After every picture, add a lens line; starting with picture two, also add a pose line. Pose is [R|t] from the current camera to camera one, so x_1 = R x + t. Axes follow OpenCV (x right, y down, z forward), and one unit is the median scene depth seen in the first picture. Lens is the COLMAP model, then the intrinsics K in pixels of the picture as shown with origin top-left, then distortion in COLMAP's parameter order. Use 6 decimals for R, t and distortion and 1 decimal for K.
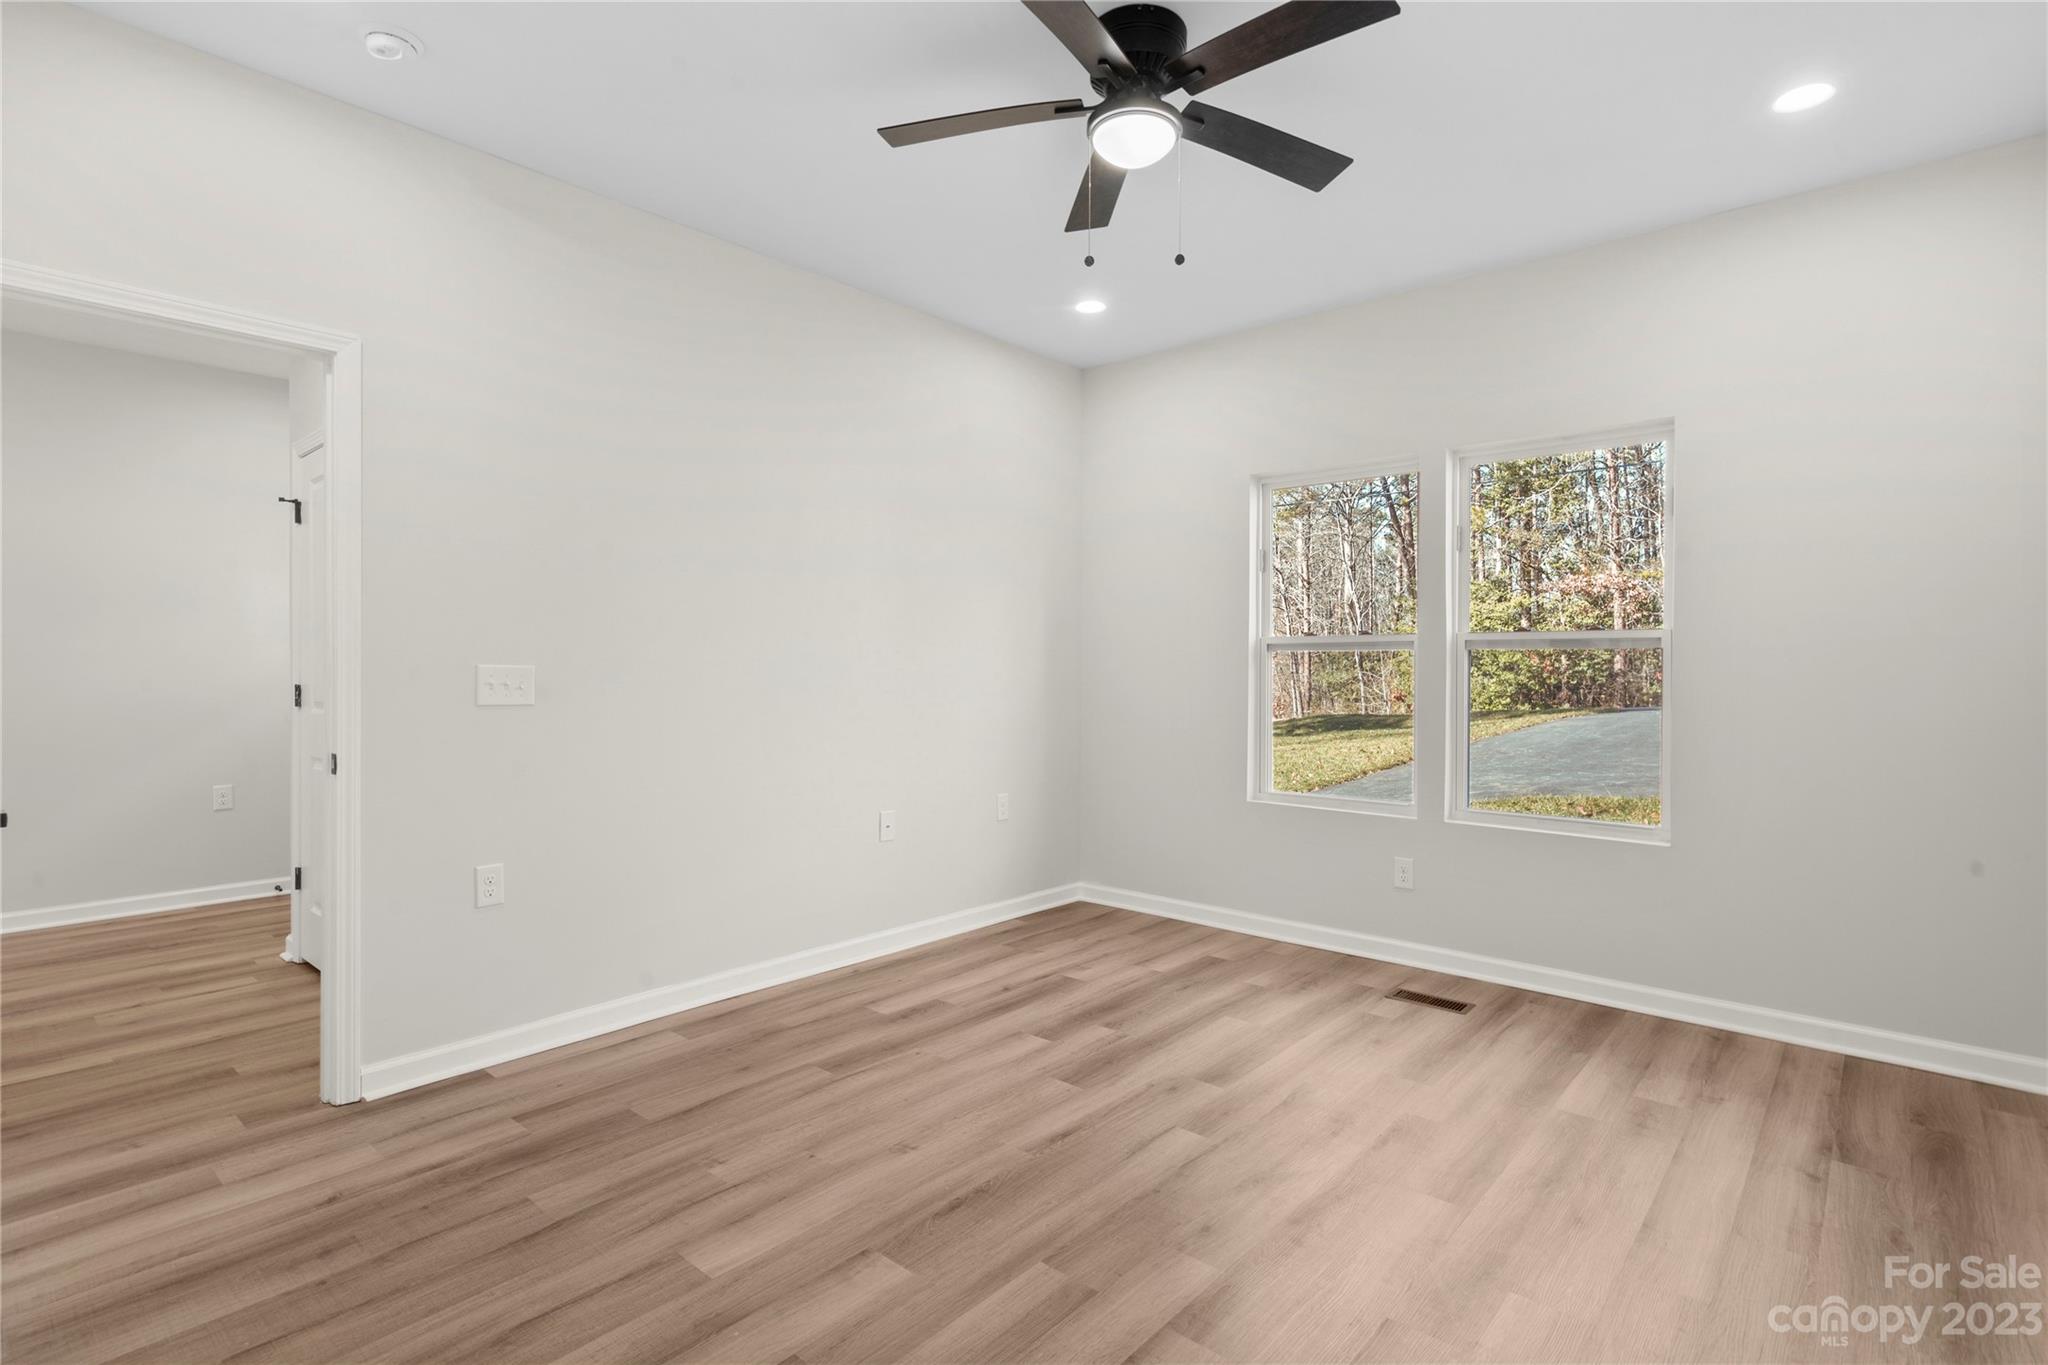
lens RADIAL K [[953.0, 0, 1025.2], [0, 953.0, 682.4], [0, 0, 1]] dist [-0.000539, 0.000900]
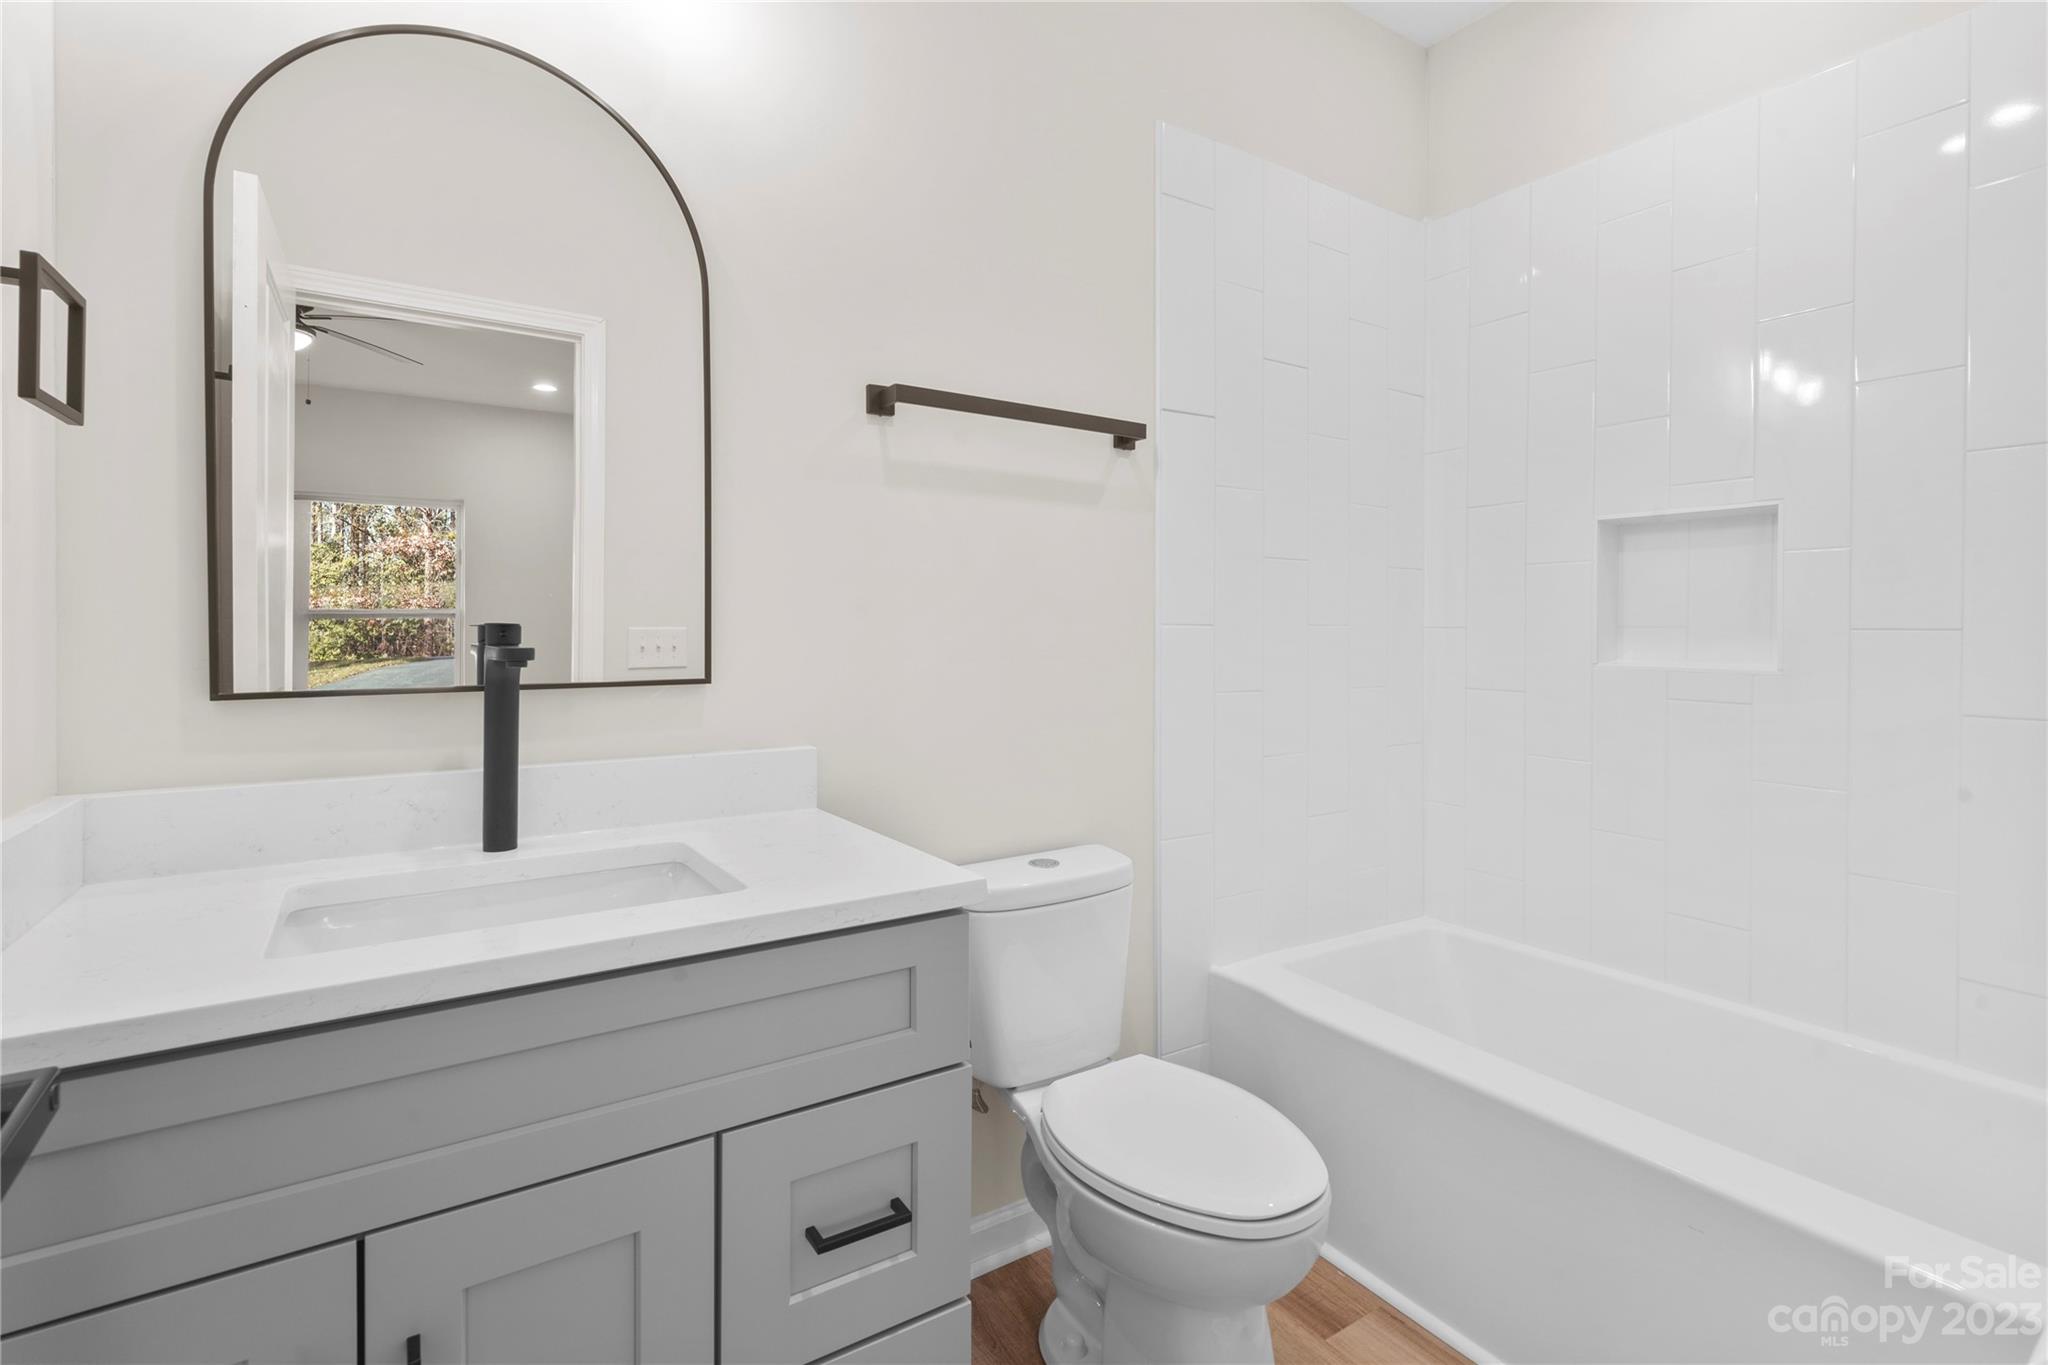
lens RADIAL K [[953.0, 0, 1024.3], [0, 953.0, 676.4], [0, 0, 1]] dist [-0.000539, 0.000900]
pose [[0.999827, -0.007433, -0.017071, 1.321250], [0.007362, 0.999964, -0.004275, 0.058740], [0.017102, 0.004149, 0.999845, -0.088458]]
